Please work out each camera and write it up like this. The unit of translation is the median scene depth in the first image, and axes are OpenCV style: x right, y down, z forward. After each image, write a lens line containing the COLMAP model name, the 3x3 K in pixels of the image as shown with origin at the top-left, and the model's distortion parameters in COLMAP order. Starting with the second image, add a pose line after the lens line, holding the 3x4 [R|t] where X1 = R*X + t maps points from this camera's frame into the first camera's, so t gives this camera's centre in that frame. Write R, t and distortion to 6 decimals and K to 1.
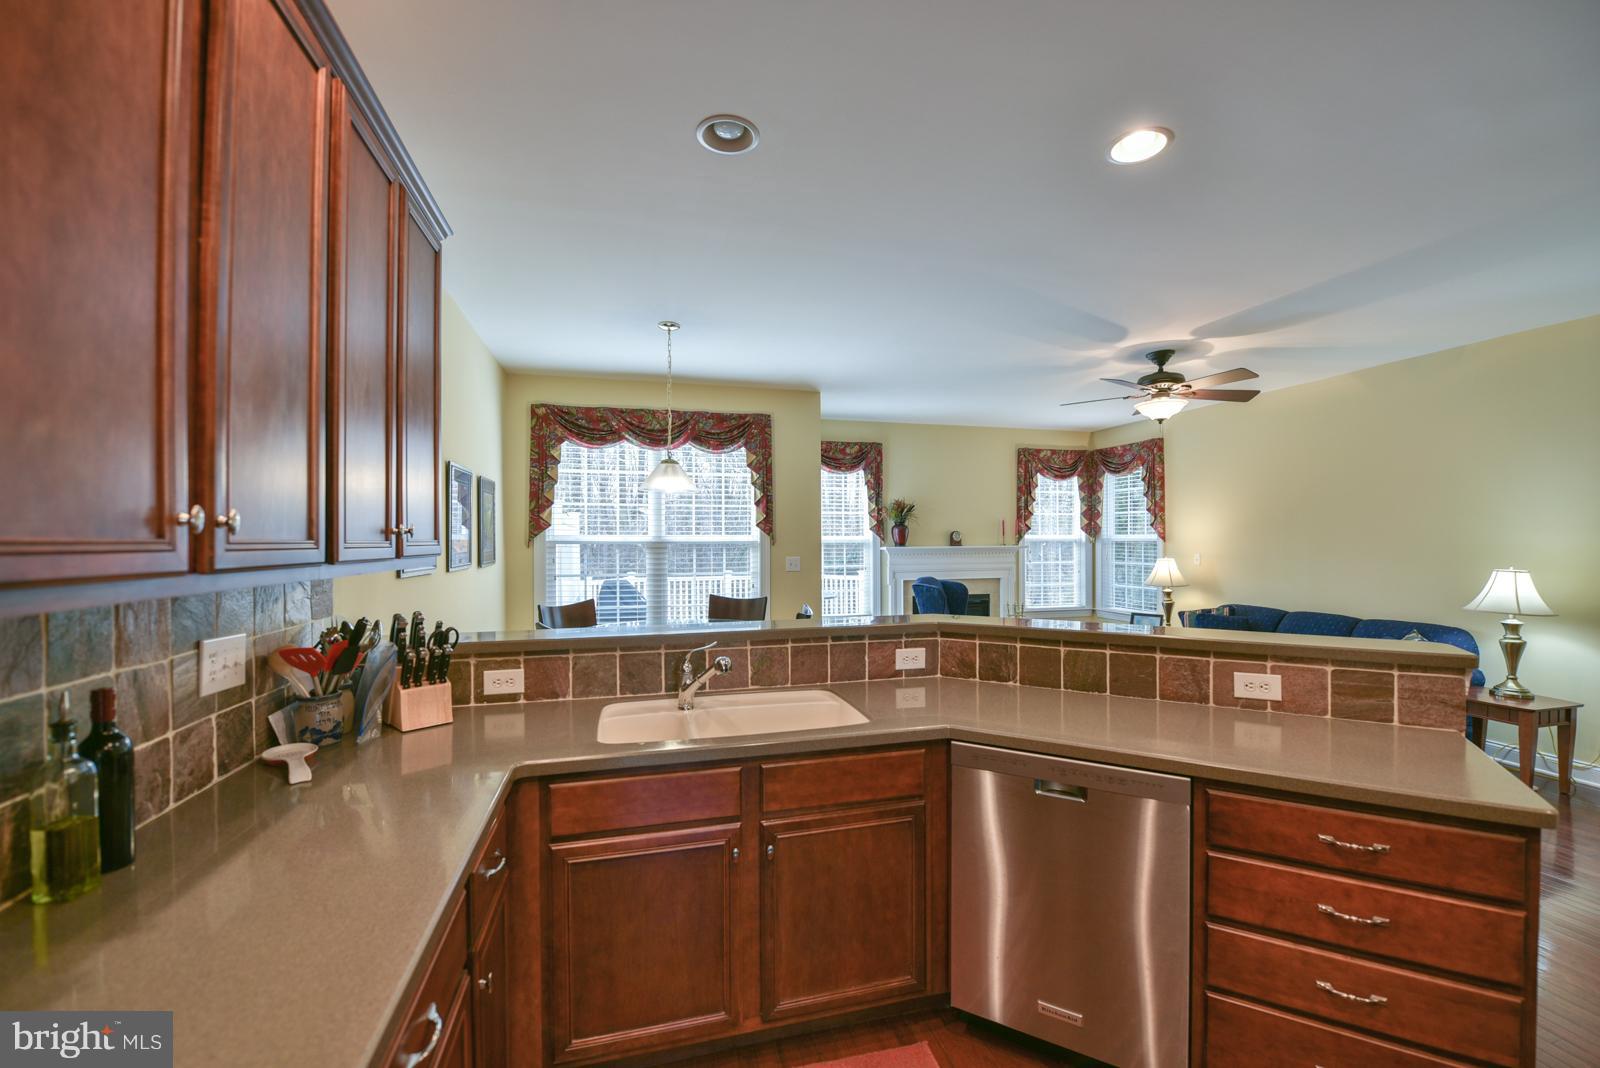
lens RADIAL K [[648.9, 0, 802.6], [0, 648.9, 541.8], [0, 0, 1]] dist [-0.011264, -0.004574]
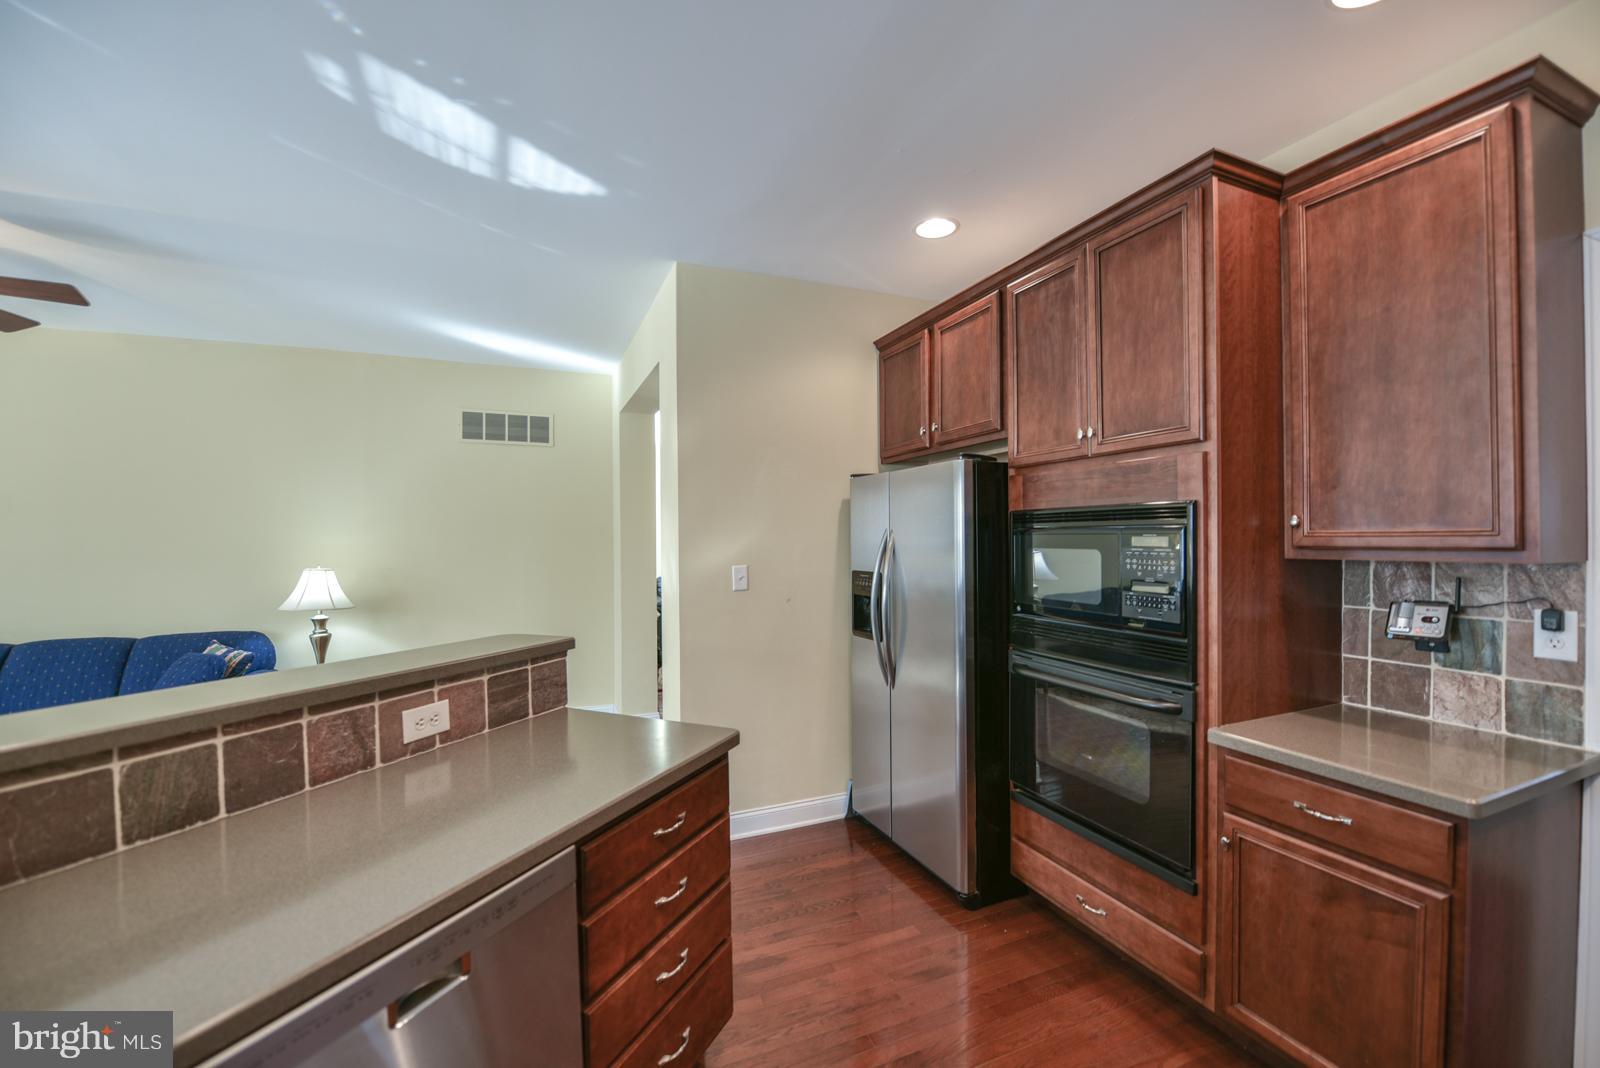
lens RADIAL K [[648.9, 0, 802.6], [0, 648.9, 541.8], [0, 0, 1]] dist [-0.011264, -0.004574]
pose [[-0.154729, -0.000119, 0.987957, -0.045543], [0.006682, 0.999977, 0.001167, 0.001212], [-0.987934, 0.006782, -0.154724, 0.190913]]
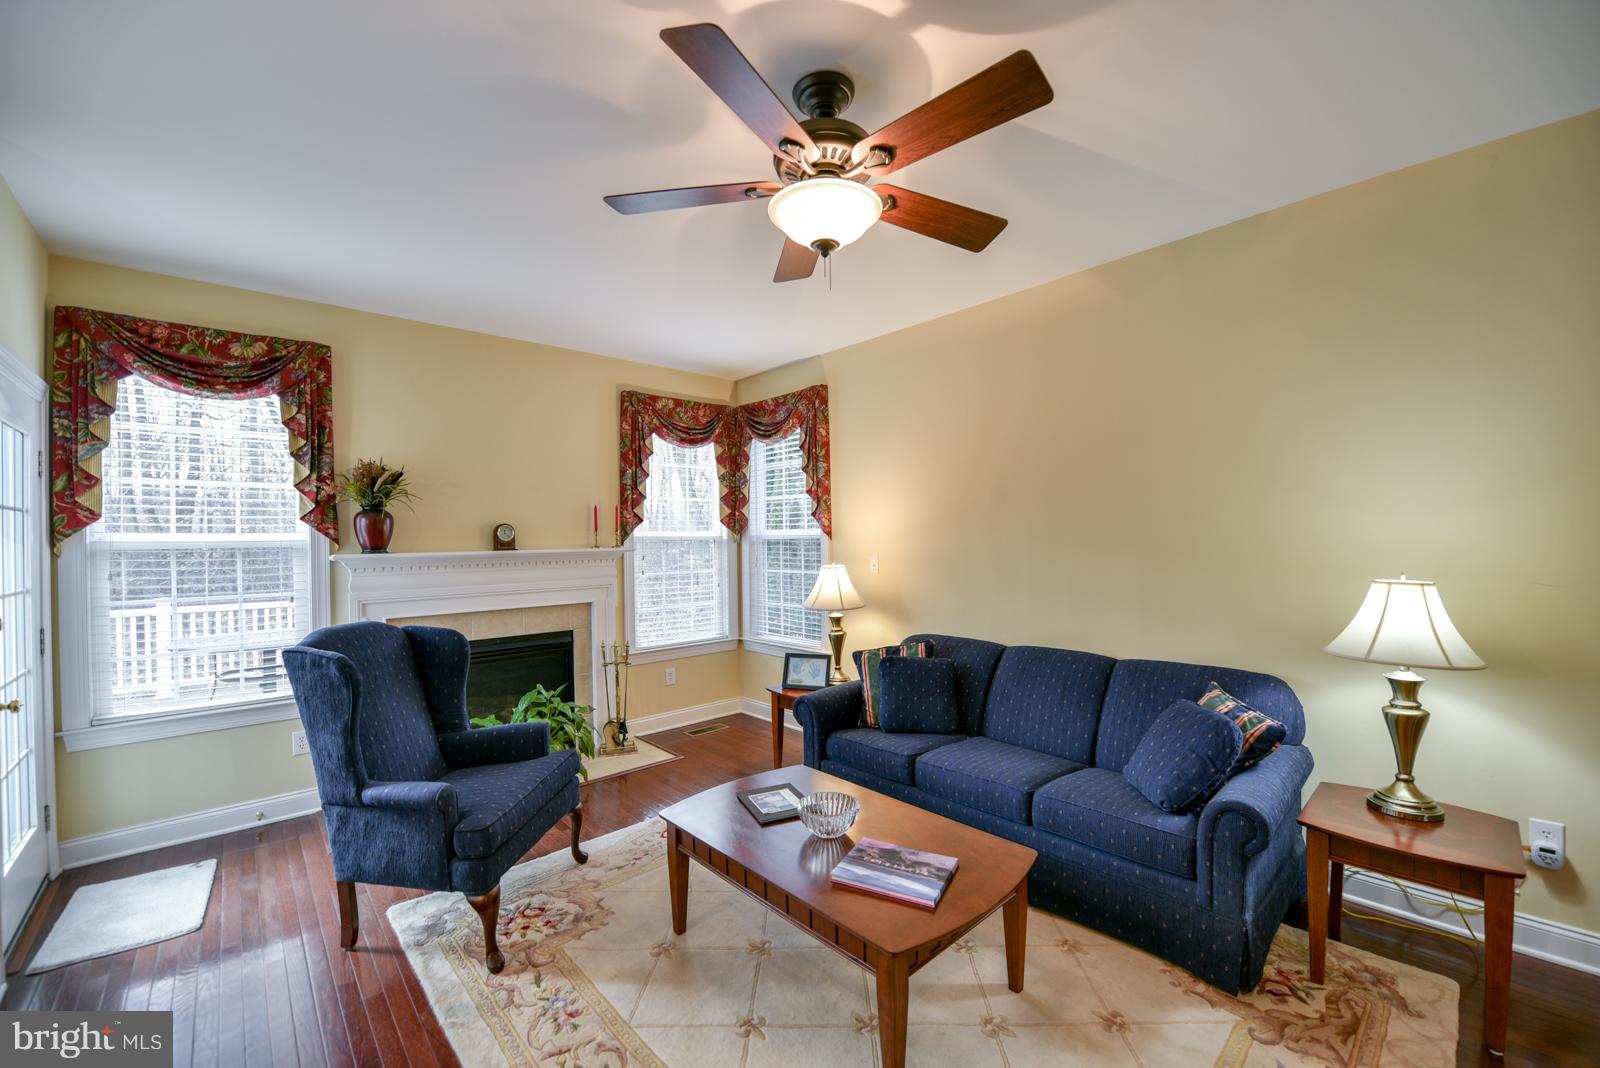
lens RADIAL K [[641.1, 0, 809.8], [0, 641.1, 539.4], [0, 0, 1]] dist [-0.013823, -0.003322]
pose [[0.885314, -0.009014, 0.464906, 0.221097], [0.012182, 0.999919, -0.003810, 0.002293], [-0.464834, 0.009037, 0.885352, 0.401649]]
